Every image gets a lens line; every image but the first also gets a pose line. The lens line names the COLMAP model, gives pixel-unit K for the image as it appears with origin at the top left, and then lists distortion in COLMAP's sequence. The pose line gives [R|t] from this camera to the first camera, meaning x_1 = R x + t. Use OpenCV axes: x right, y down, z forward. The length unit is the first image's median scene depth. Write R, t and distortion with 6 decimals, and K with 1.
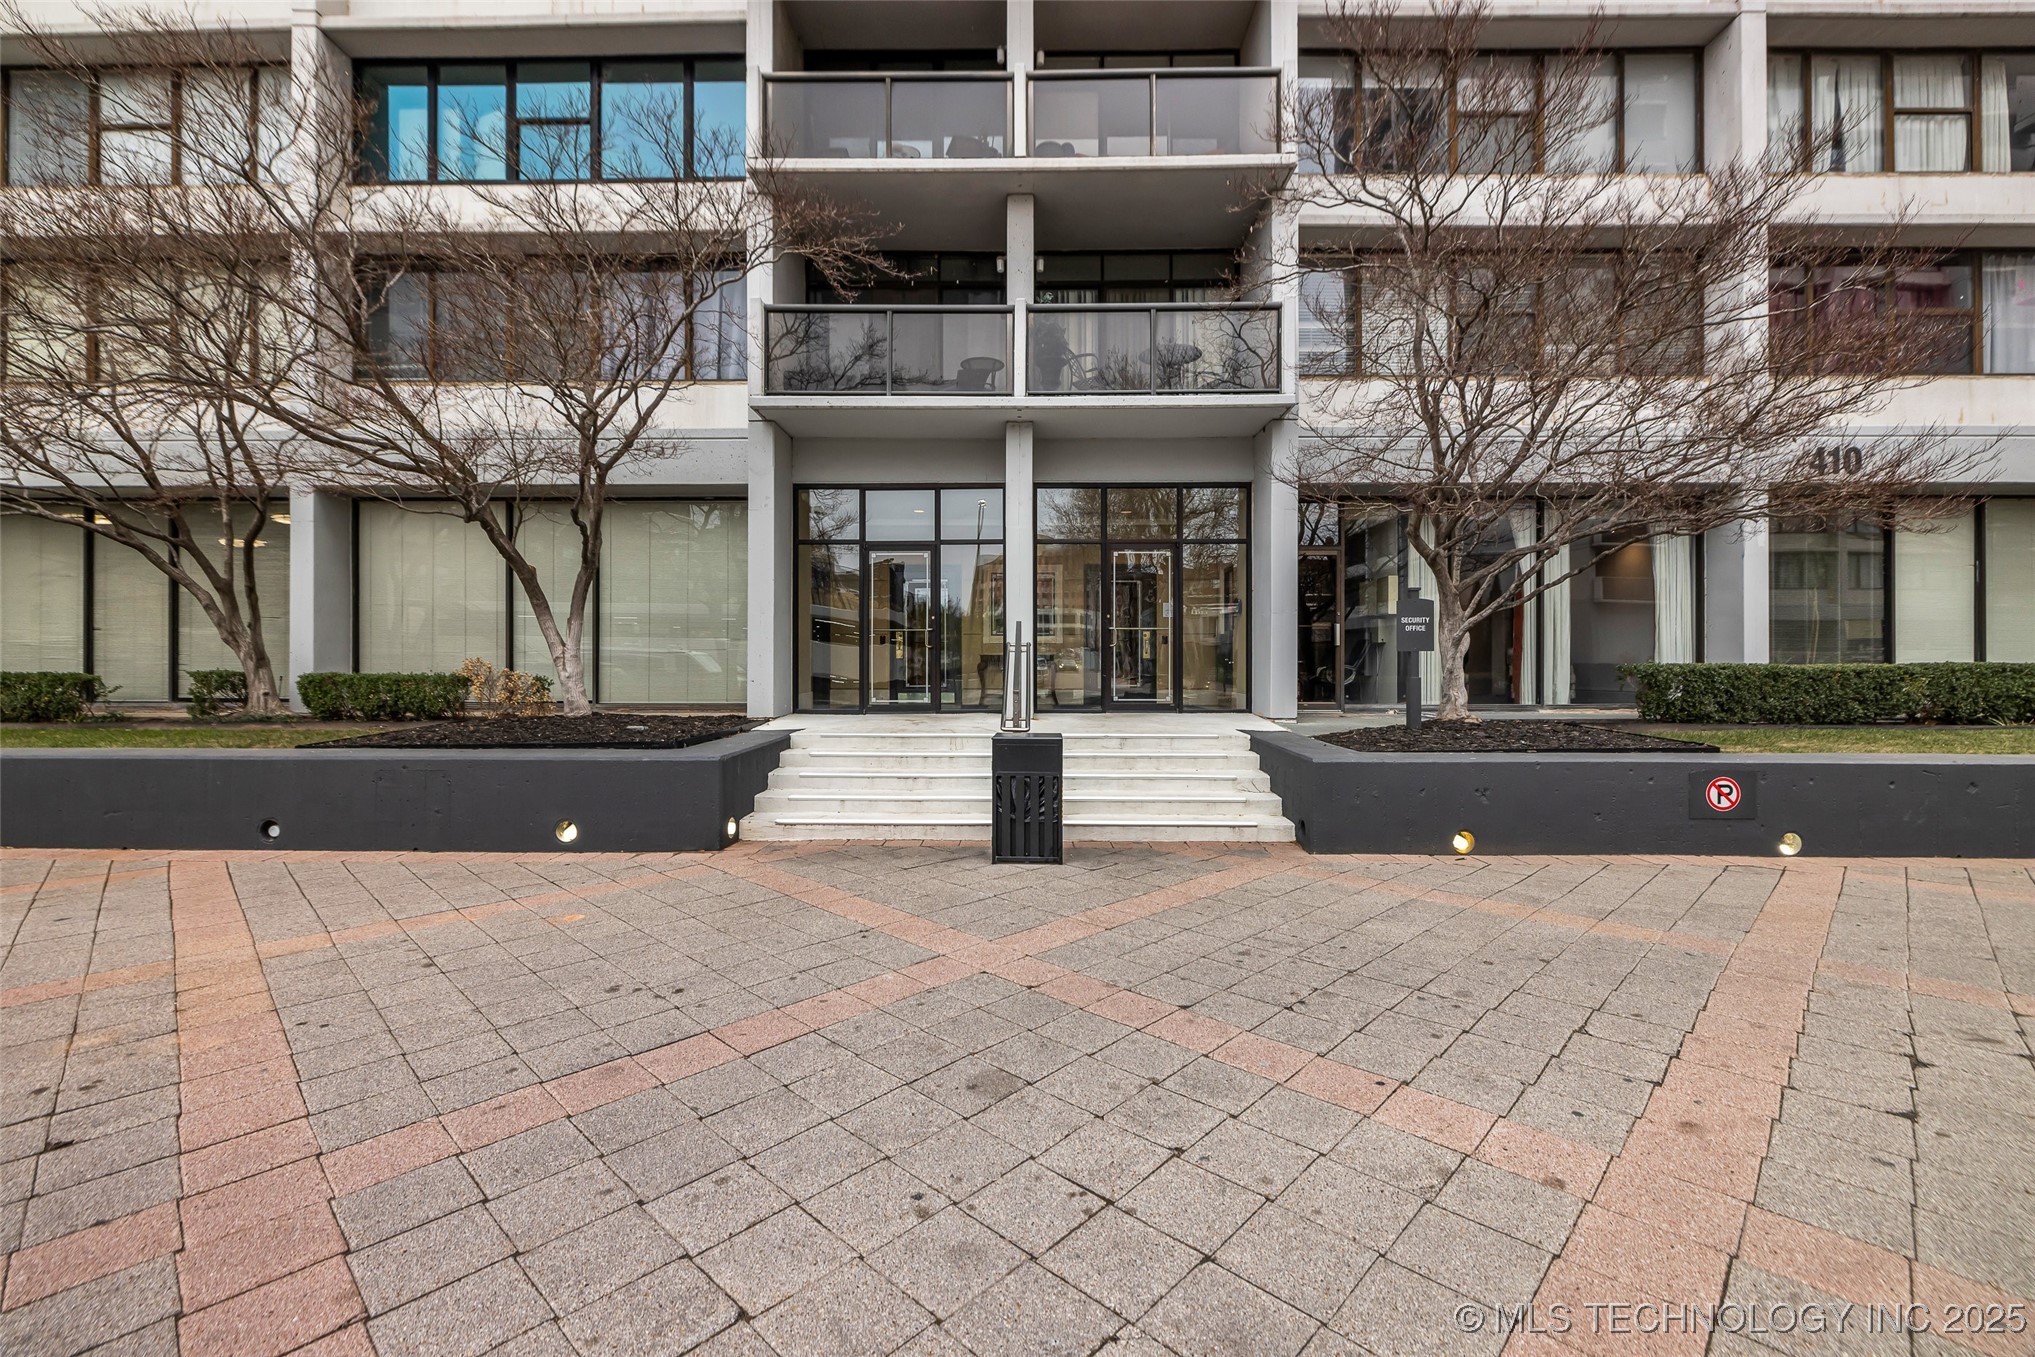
lens RADIAL K [[873.5, 0, 1014.5], [0, 873.5, 689.0], [0, 0, 1]] dist [-0.001596, -0.000223]
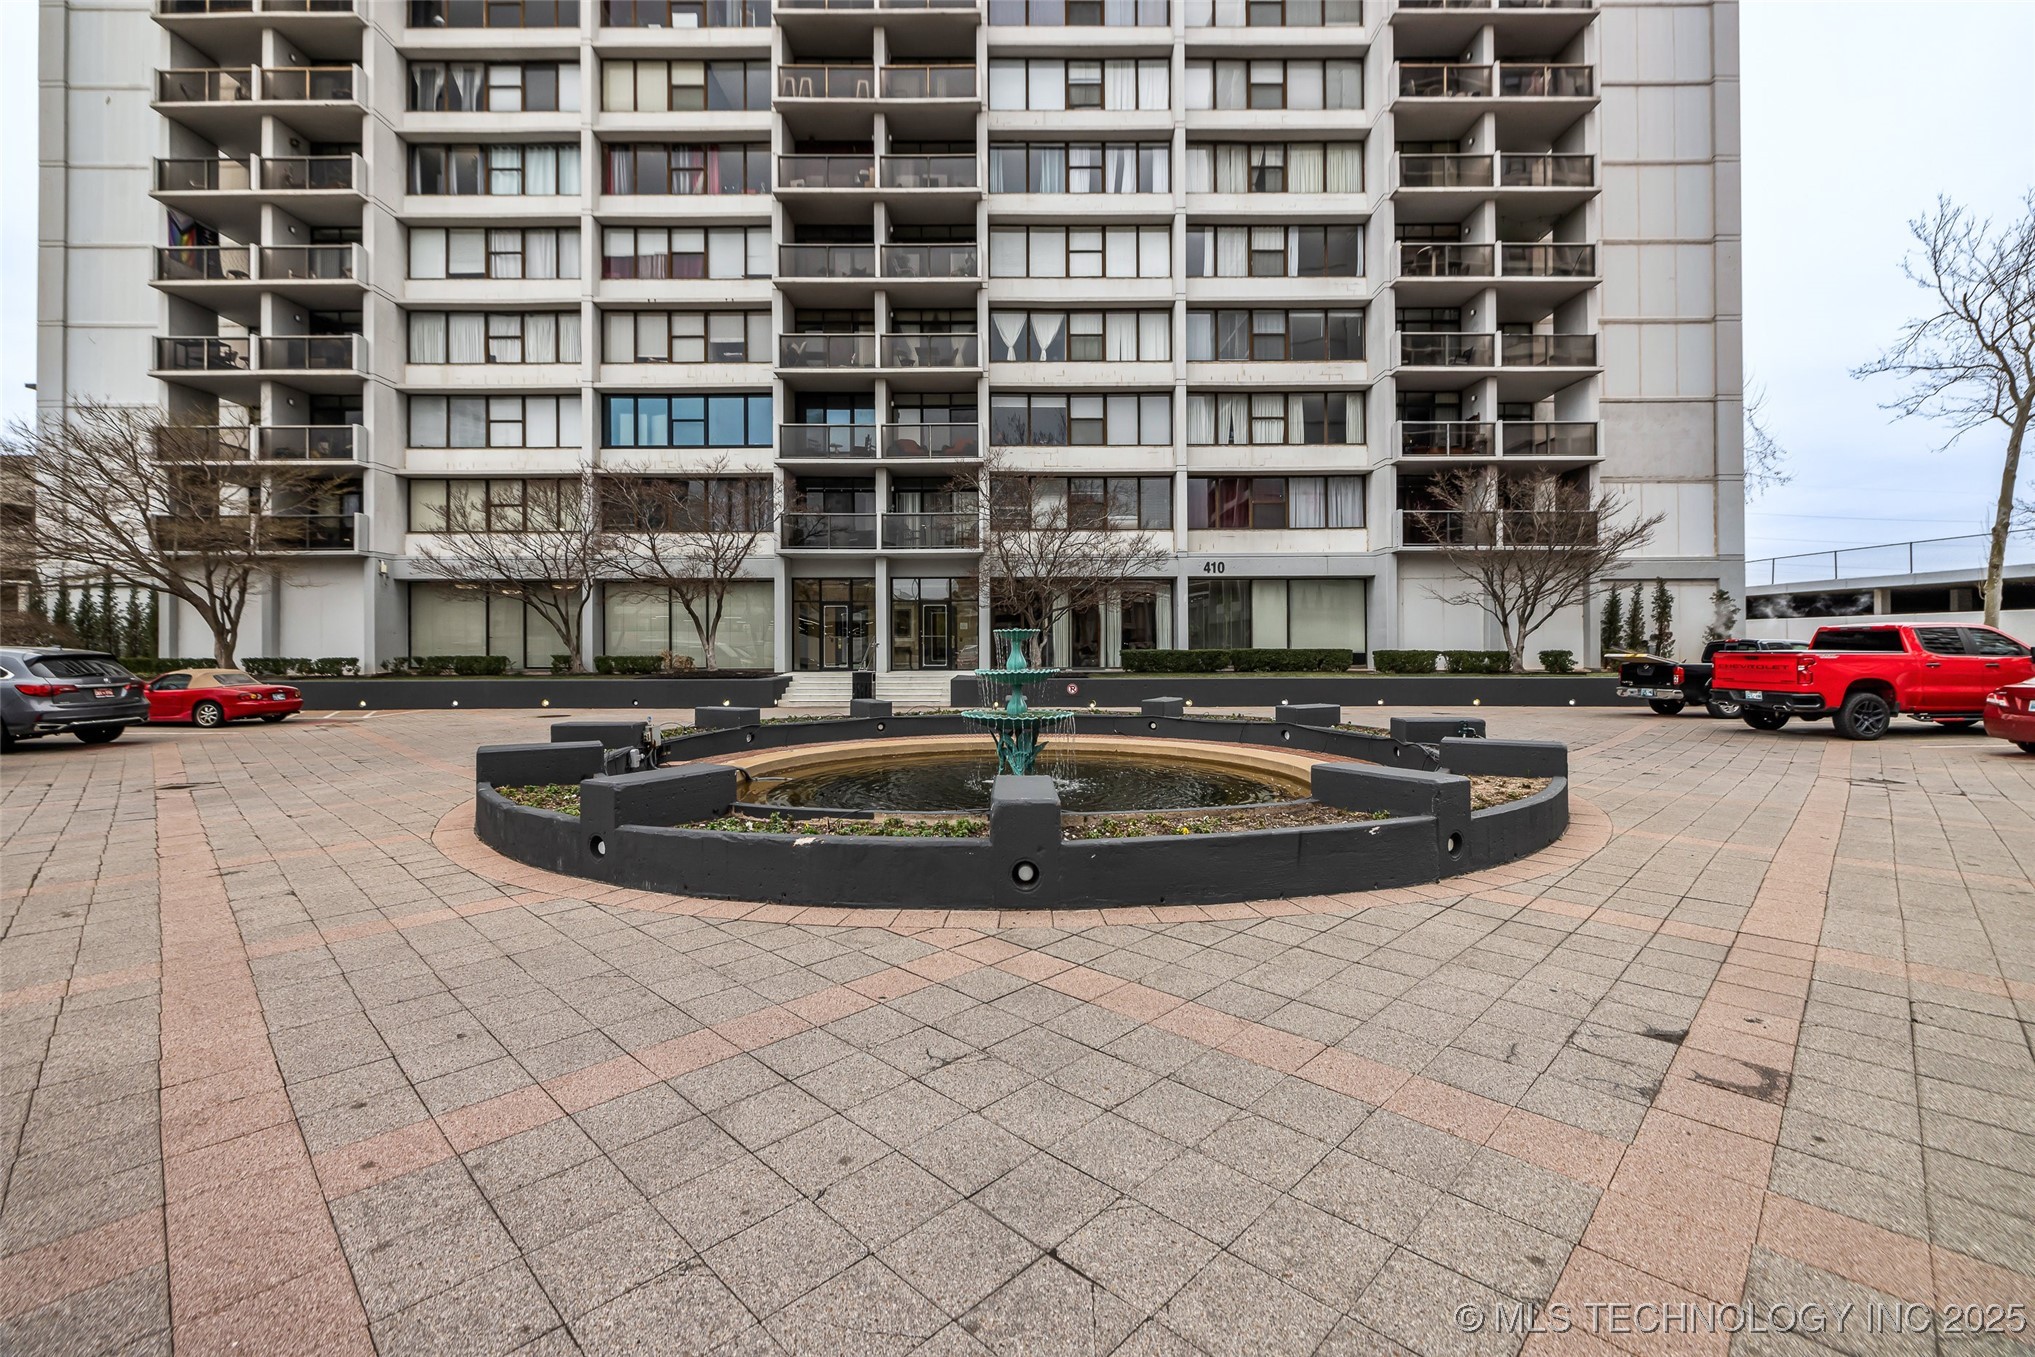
lens RADIAL K [[873.5, 0, 1020.8], [0, 873.5, 667.7], [0, 0, 1]] dist [-0.001596, -0.000223]
pose [[0.999867, -0.003522, 0.015910, 0.344373], [0.003329, 0.999920, 0.012177, -0.010918], [-0.015952, -0.012122, 0.999799, -1.436651]]
